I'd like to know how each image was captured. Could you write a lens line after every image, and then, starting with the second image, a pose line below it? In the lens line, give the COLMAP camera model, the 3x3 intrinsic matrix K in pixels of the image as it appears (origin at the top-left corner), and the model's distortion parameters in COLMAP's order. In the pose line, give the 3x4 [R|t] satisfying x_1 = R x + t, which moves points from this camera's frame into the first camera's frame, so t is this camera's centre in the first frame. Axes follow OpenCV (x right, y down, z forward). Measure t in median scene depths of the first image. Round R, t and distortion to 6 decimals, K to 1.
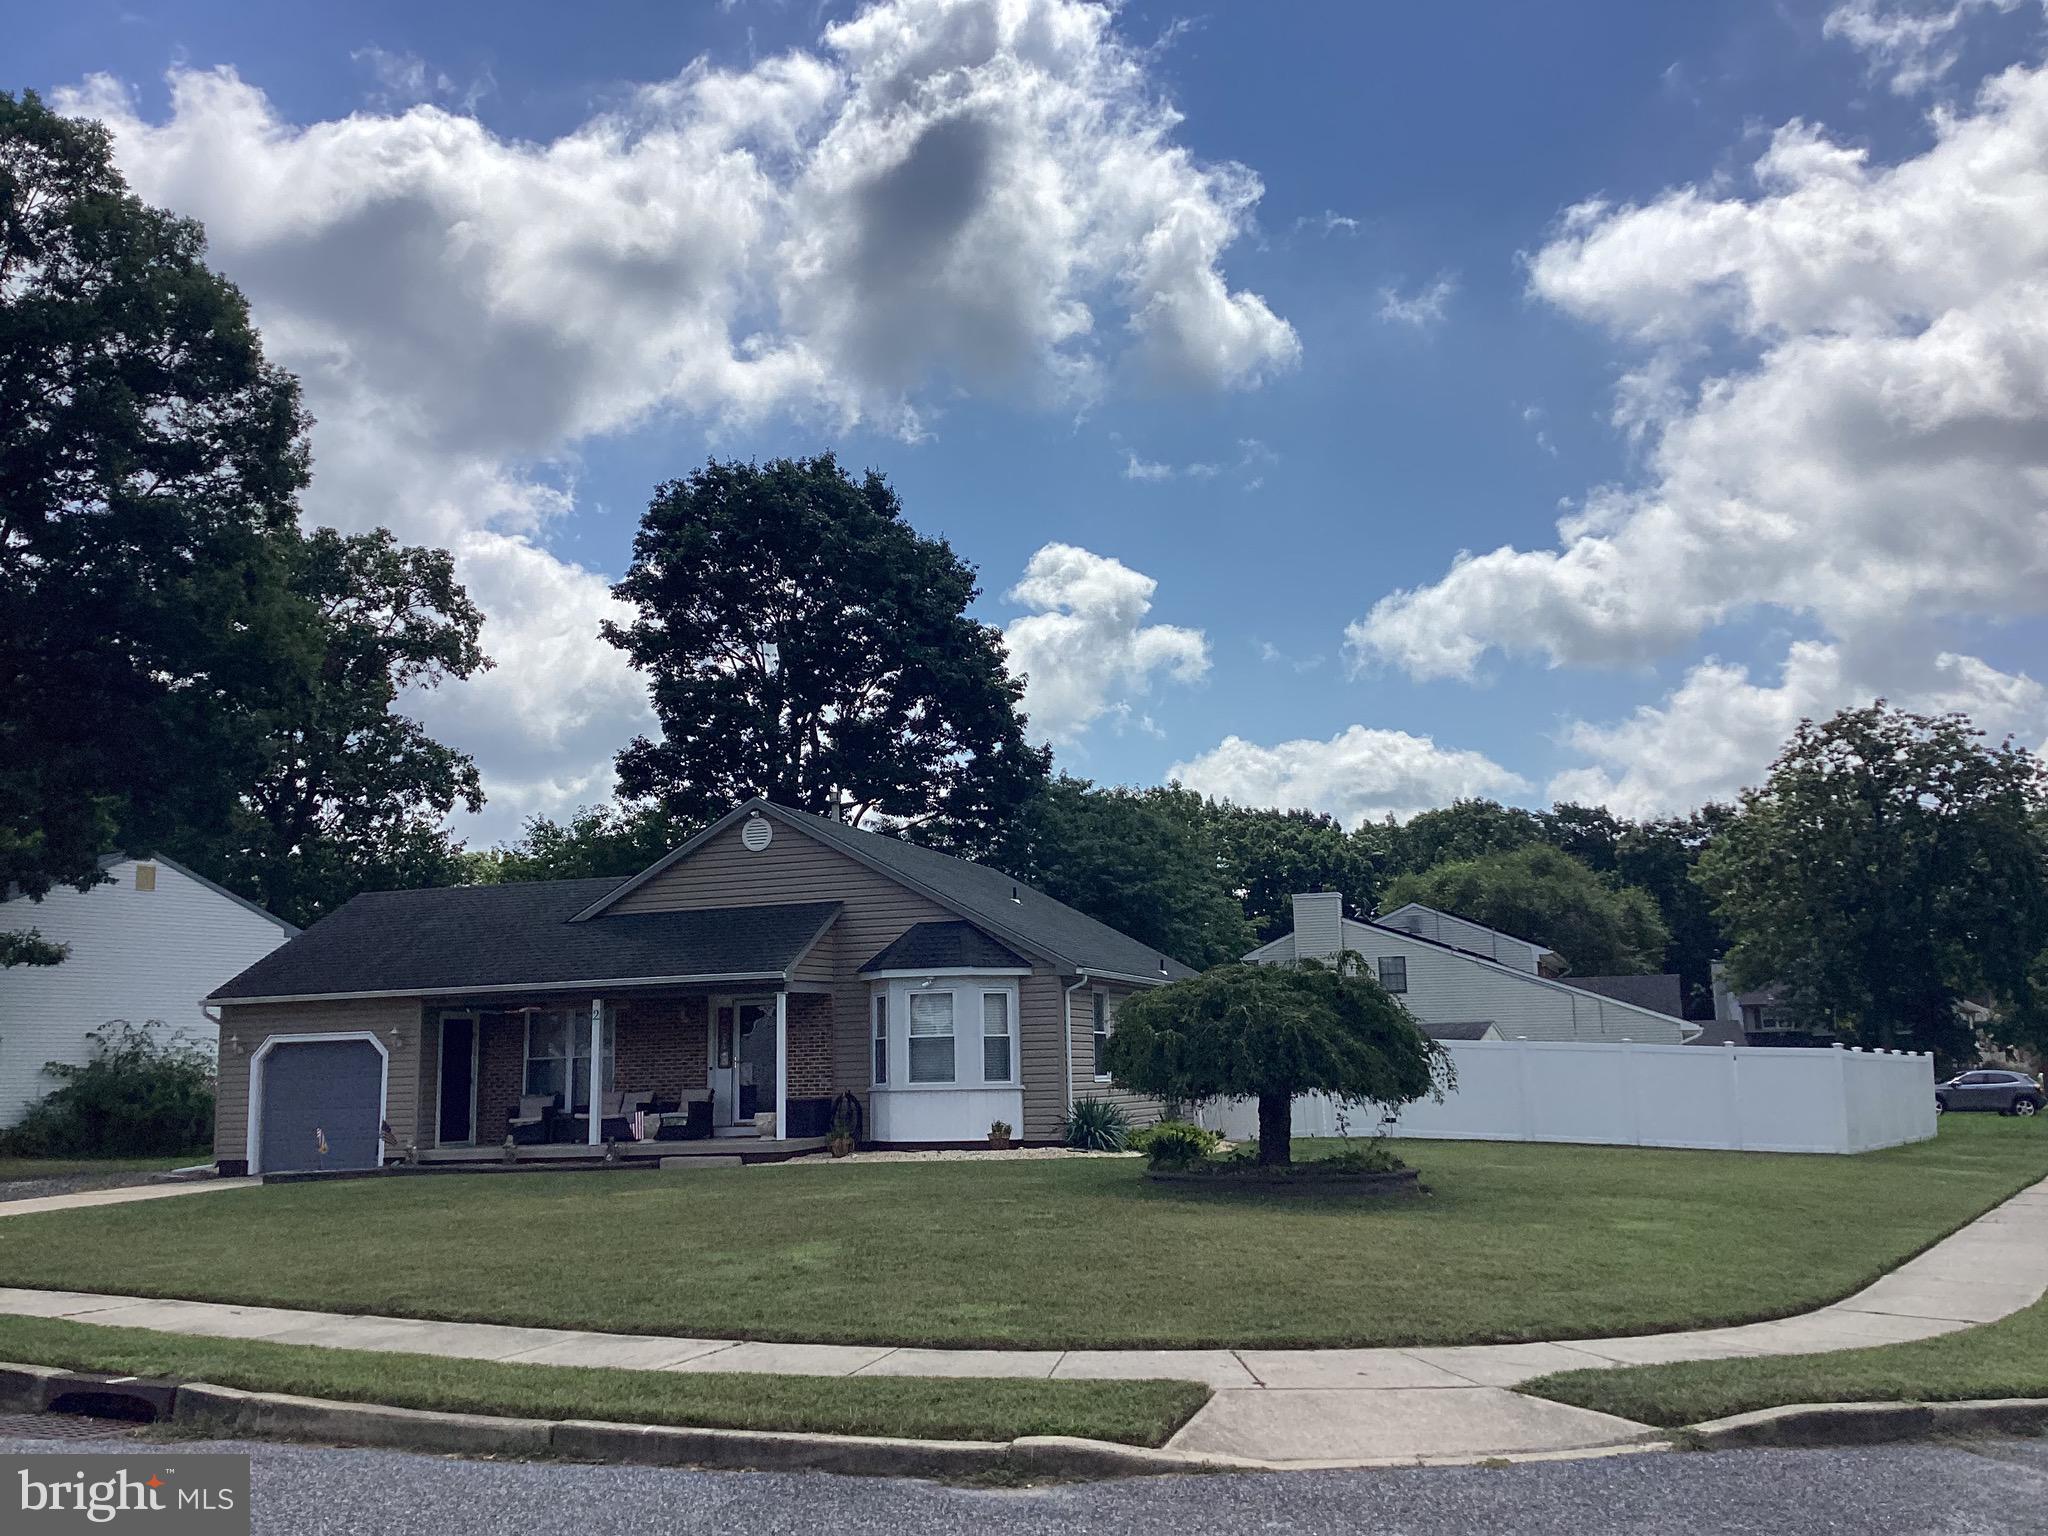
lens RADIAL K [[1840.8, 0, 1024.4], [0, 1840.8, 623.8], [0, 0, 1]] dist [0.072166, 0.004550]
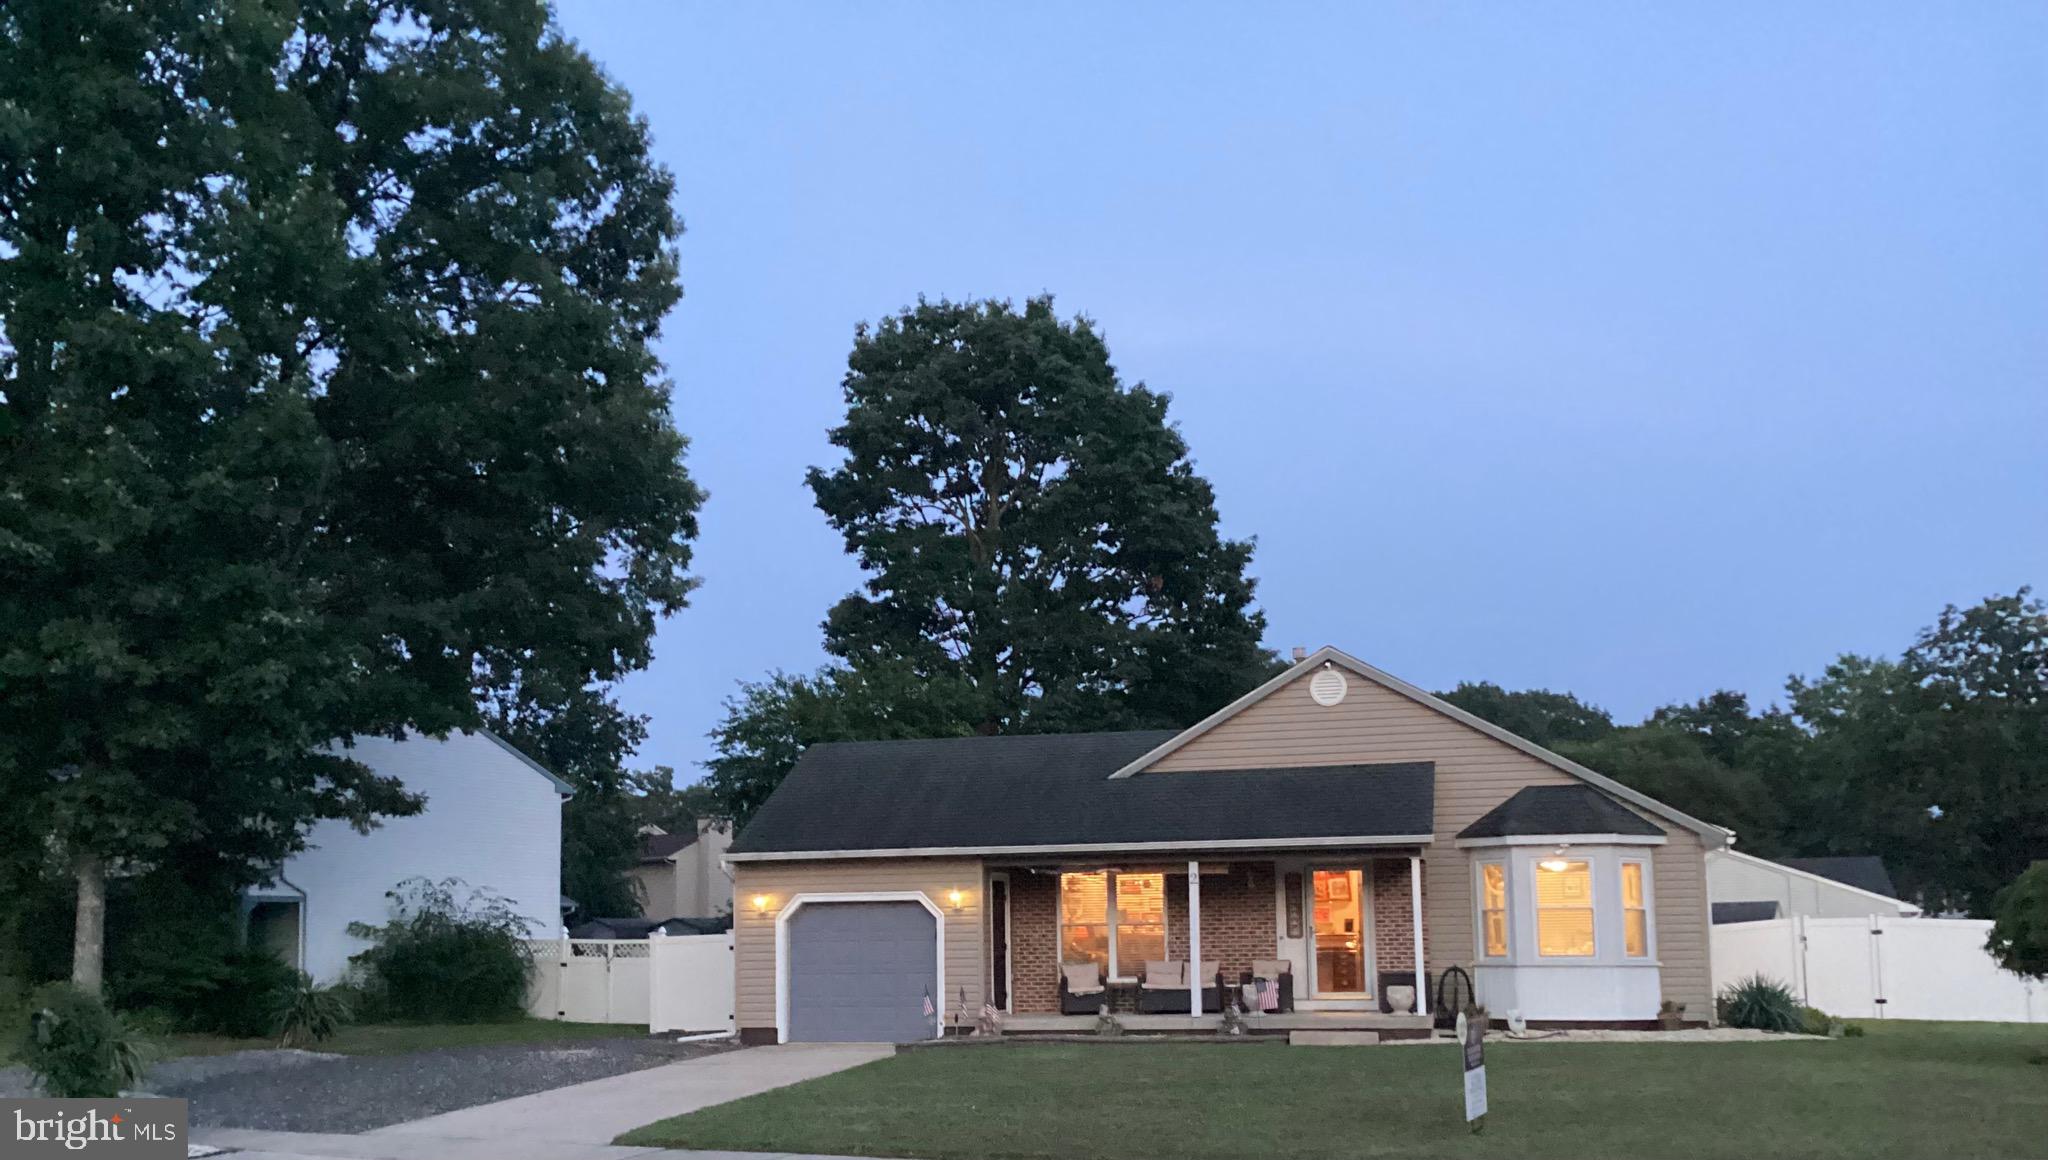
lens RADIAL K [[1872.0, 0, 1024.0], [0, 1872.0, 580.0], [0, 0, 1]] dist [0.062261, 0.003898]
pose [[0.995609, 0.025896, 0.089959, -0.371041], [-0.029579, 0.998768, 0.039842, 0.027087], [-0.088817, -0.042327, 0.995148, 0.083406]]
